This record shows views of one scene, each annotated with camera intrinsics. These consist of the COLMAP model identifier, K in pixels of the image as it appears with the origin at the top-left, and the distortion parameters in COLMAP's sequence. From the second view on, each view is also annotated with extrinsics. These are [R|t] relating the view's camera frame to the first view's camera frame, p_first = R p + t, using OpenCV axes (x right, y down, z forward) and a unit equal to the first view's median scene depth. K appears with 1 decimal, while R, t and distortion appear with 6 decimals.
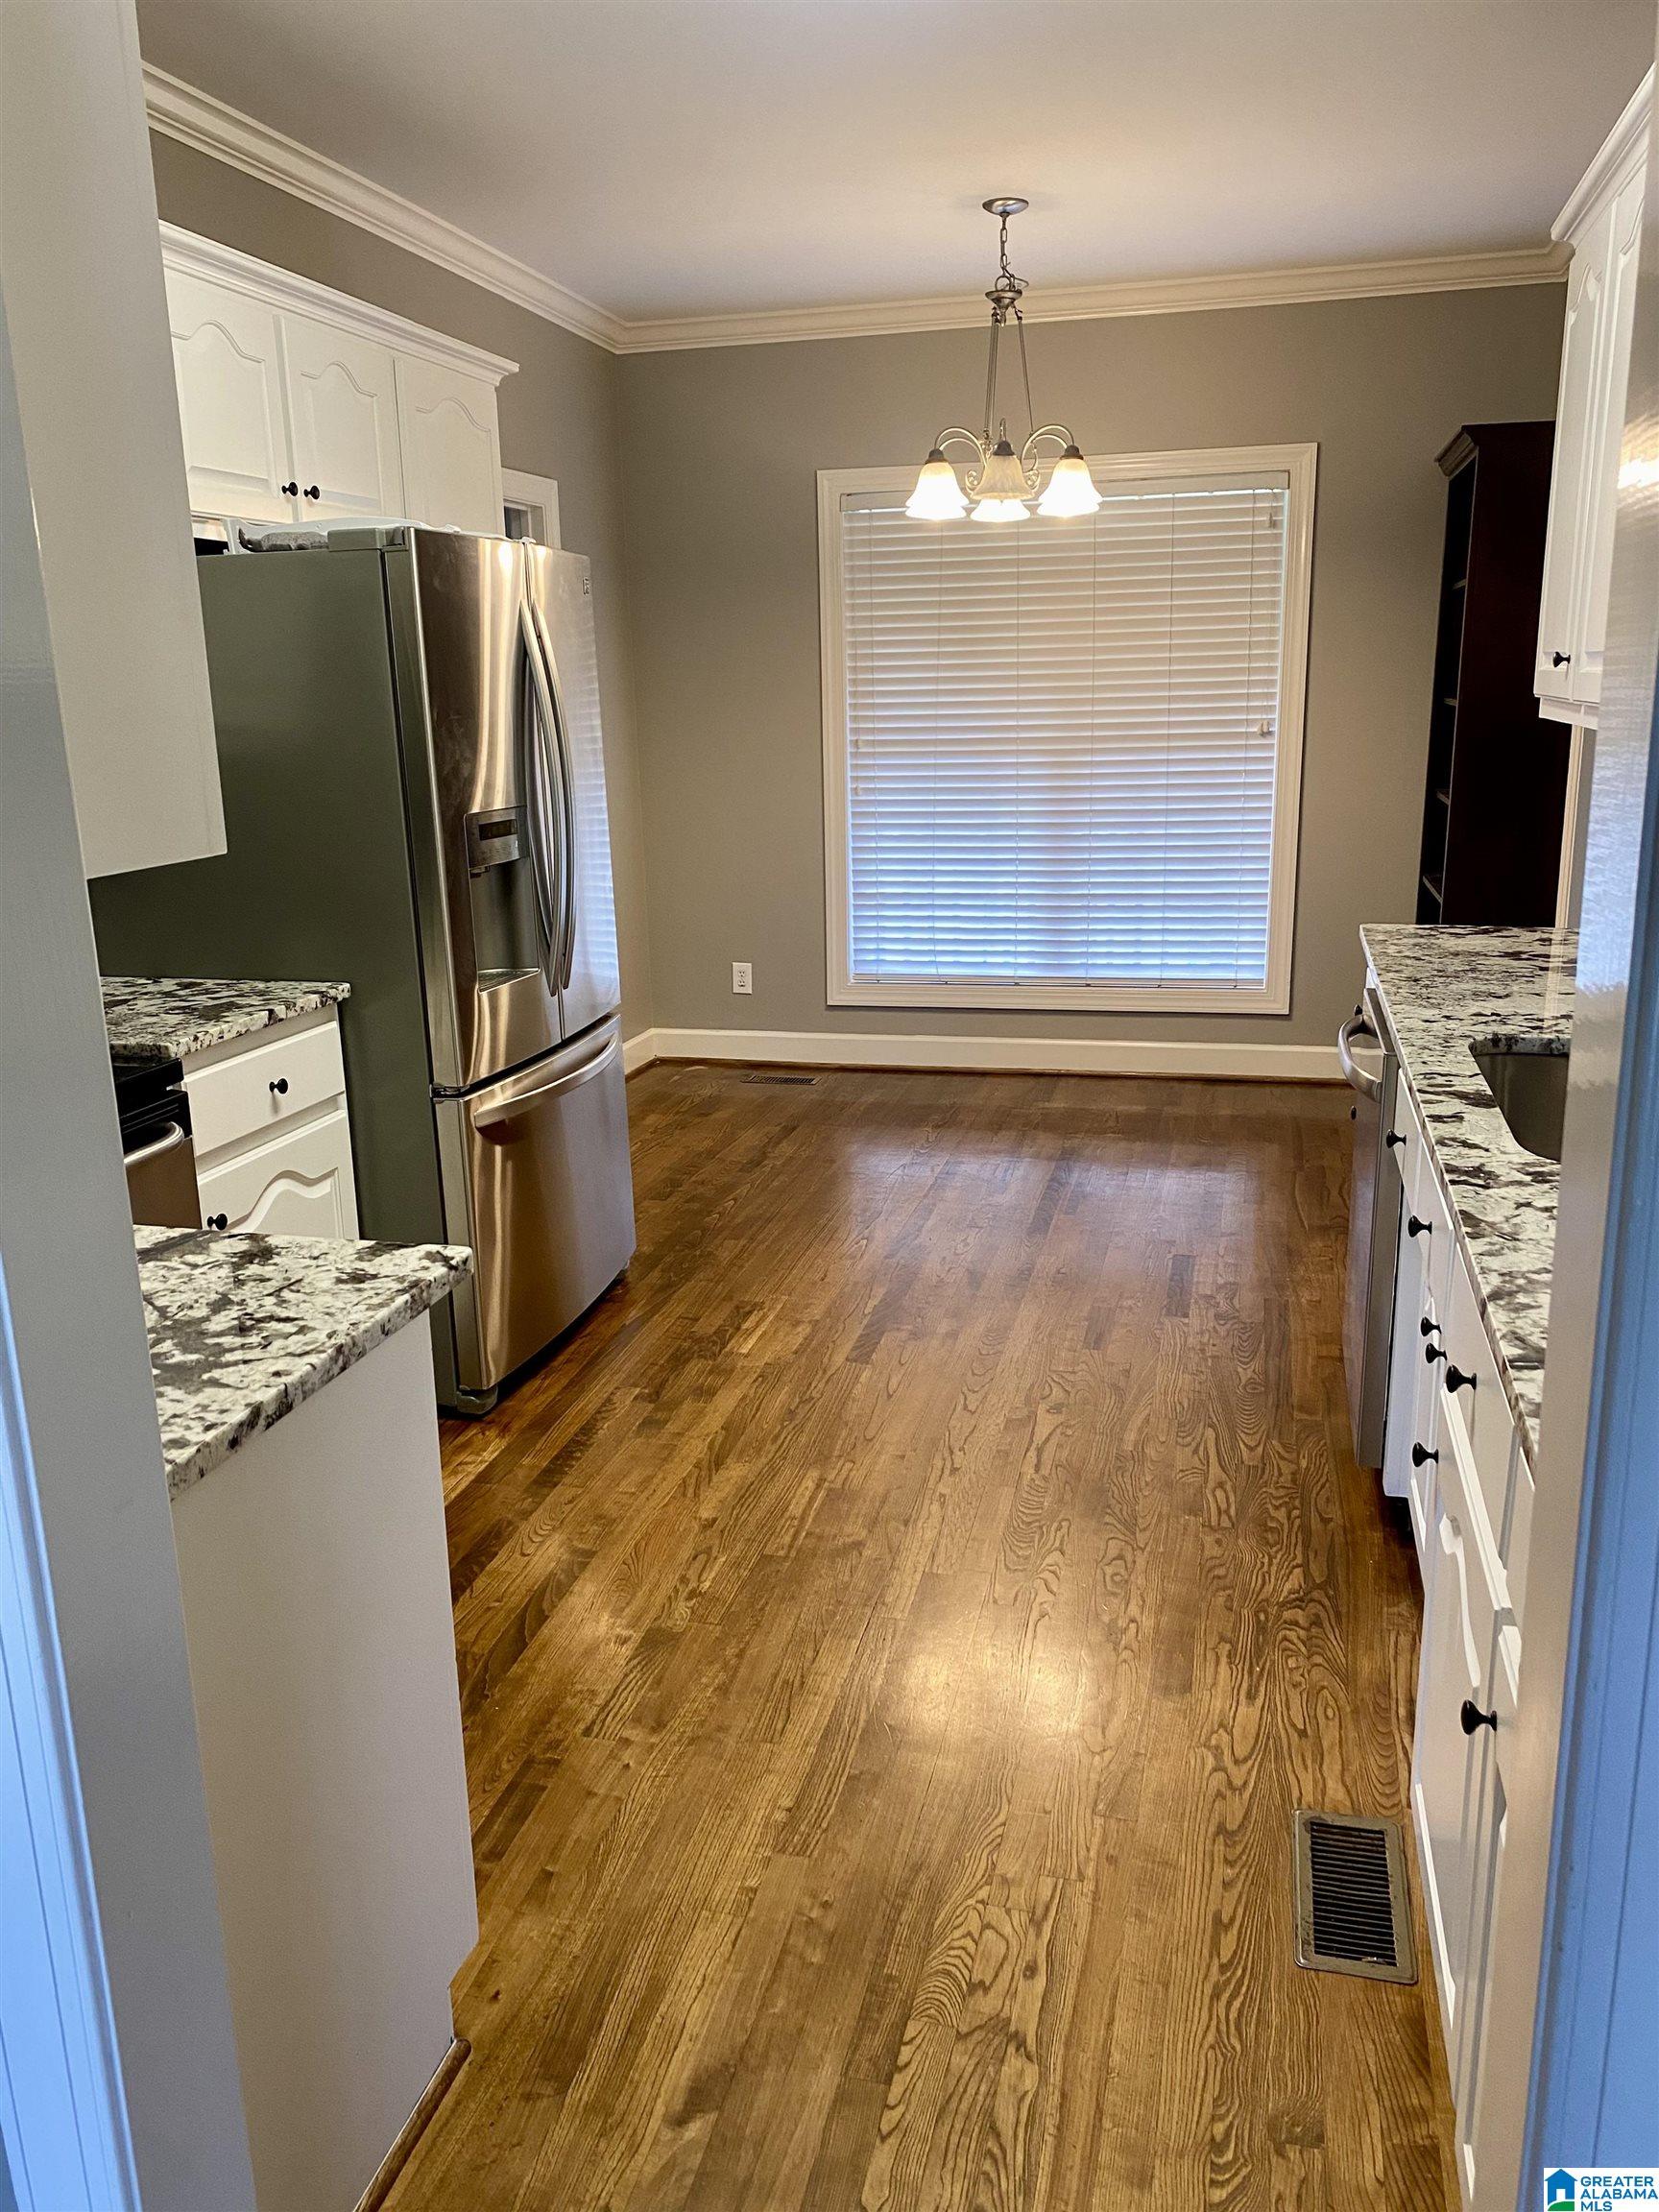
lens RADIAL K [[1695.1, 0, 829.5], [0, 1695.1, 1106.0], [0, 0, 1]] dist [0.018030, -0.004308]
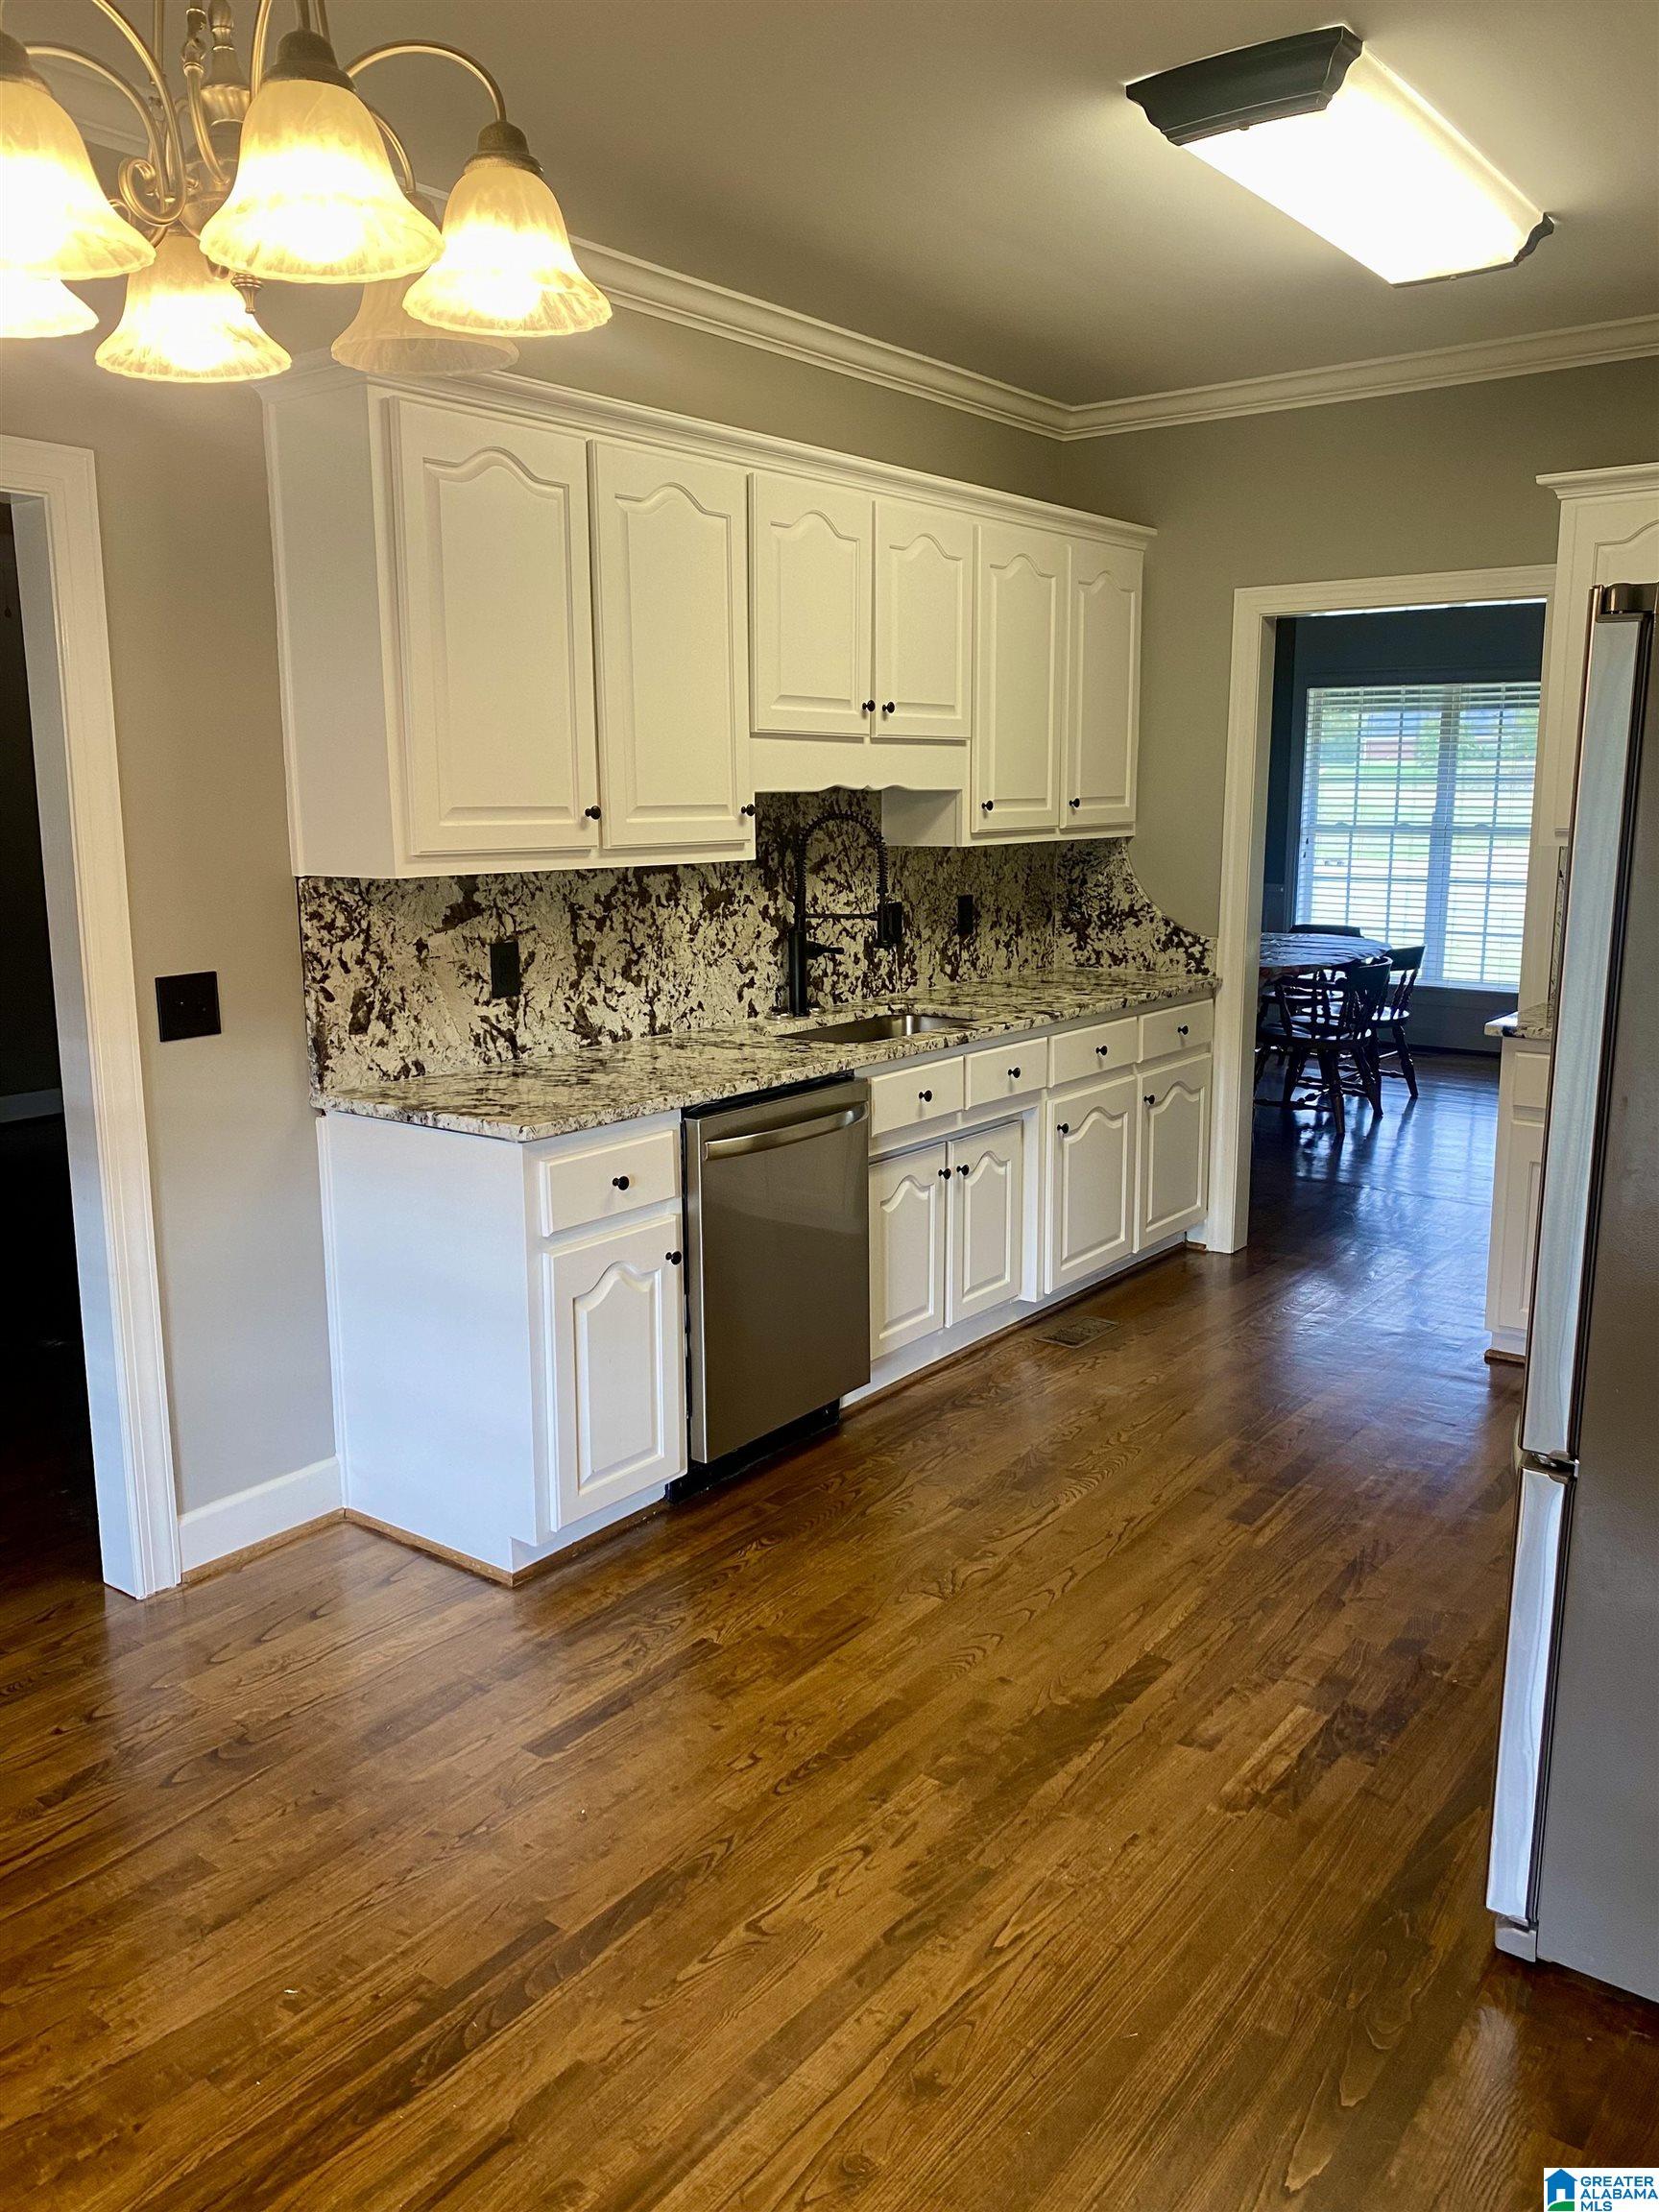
lens RADIAL K [[1667.4, 0, 826.1], [0, 1667.4, 1083.9], [0, 0, 1]] dist [0.006334, 0.000711]
pose [[-0.917073, -0.042605, 0.396437, -0.156148], [0.125970, 0.912388, 0.389461, -0.468824], [-0.378297, 0.407104, -0.831359, 1.782514]]
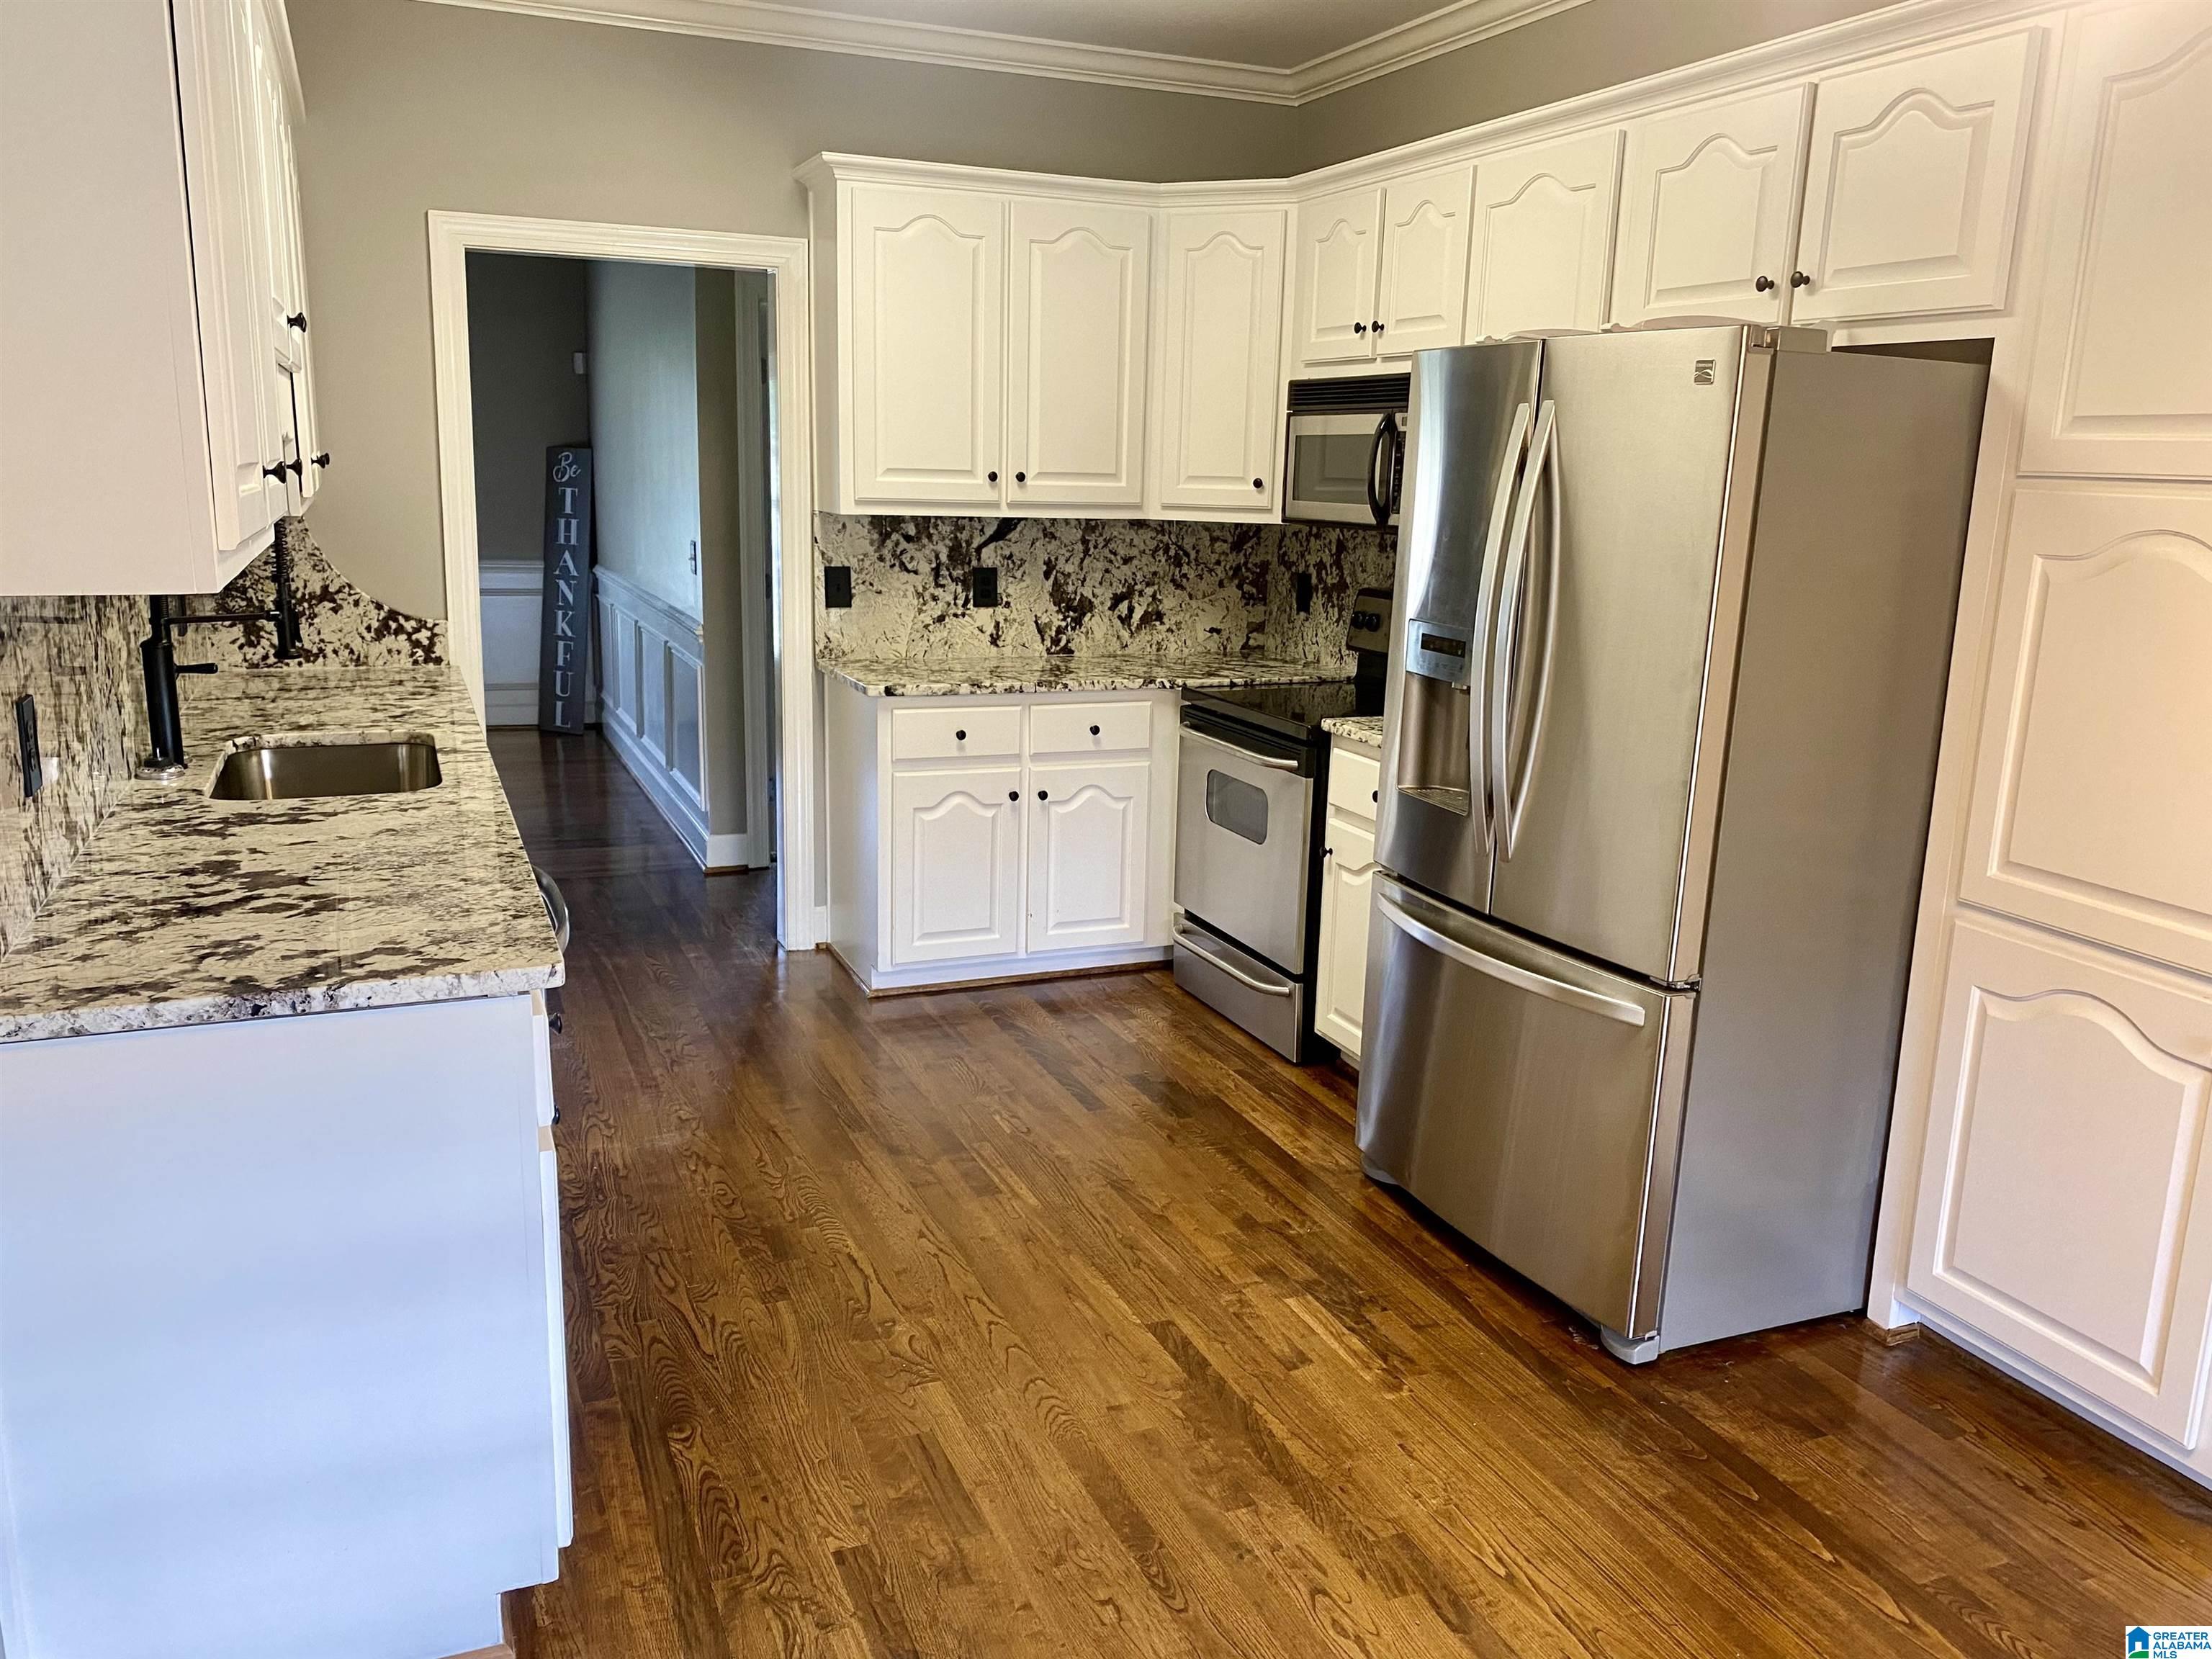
lens RADIAL K [[1695.1, 0, 1096.9], [0, 1695.1, 817.7], [0, 0, 1]] dist [0.018030, -0.004308]
pose [[-0.804219, 0.125658, -0.580898, 0.536971], [-0.157436, 0.897438, 0.412092, -0.442417], [0.573102, 0.422866, -0.701953, 1.615373]]
